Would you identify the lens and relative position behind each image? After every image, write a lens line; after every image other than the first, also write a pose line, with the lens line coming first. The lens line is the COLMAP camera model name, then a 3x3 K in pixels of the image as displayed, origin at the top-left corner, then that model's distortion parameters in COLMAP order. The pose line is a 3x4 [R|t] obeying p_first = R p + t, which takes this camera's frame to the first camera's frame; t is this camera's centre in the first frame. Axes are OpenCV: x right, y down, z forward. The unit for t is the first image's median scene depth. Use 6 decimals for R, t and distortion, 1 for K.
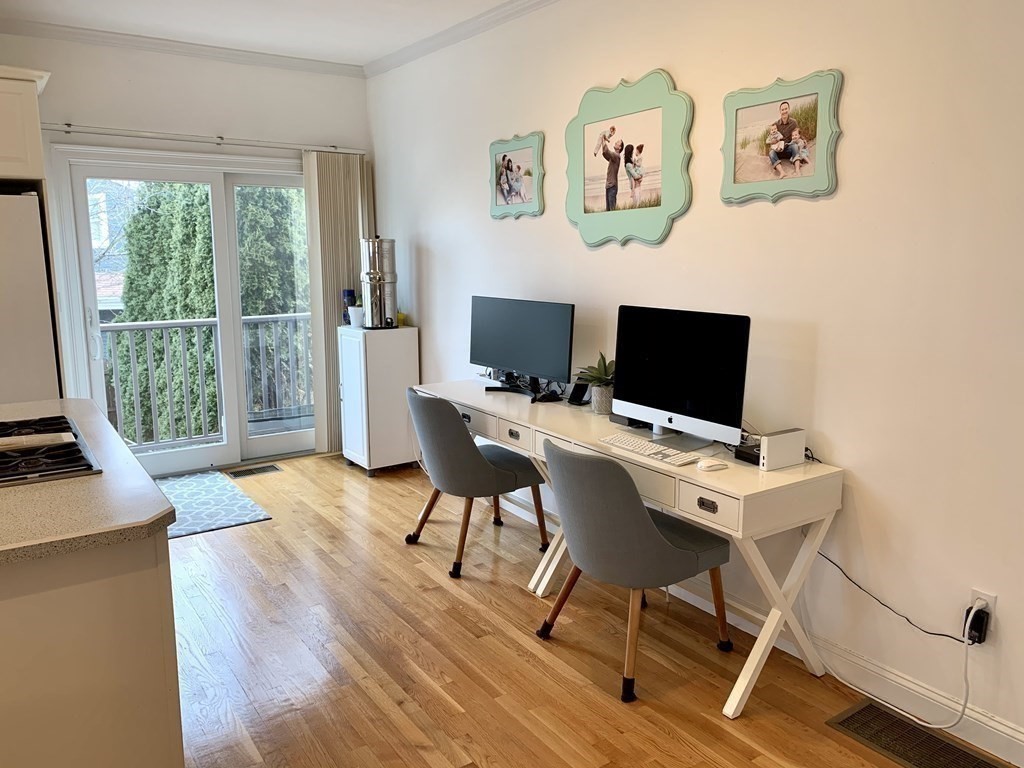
lens RADIAL K [[782.5, 0, 513.5], [0, 782.5, 382.1], [0, 0, 1]] dist [0.027987, -0.042581]
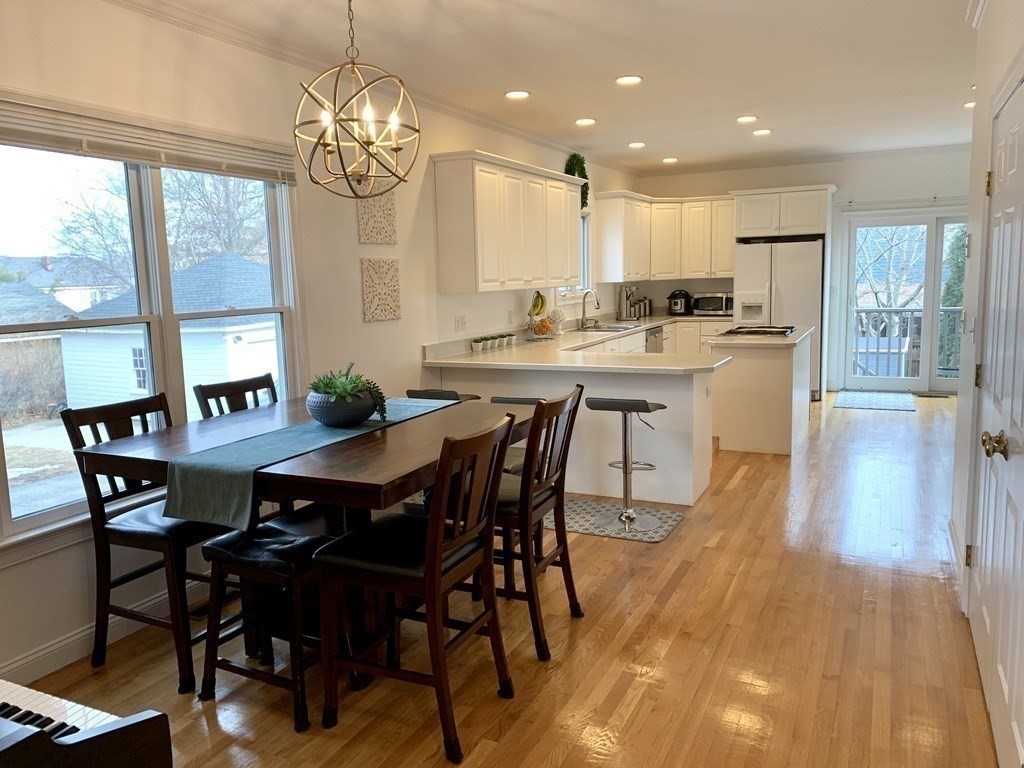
lens RADIAL K [[782.5, 0, 509.9], [0, 782.5, 380.9], [0, 0, 1]] dist [0.027987, -0.042581]
pose [[0.505458, 0.108601, -0.855989, 0.663156], [-0.122876, 0.990997, 0.053172, 0.106565], [0.854057, 0.078304, 0.514252, -0.639310]]
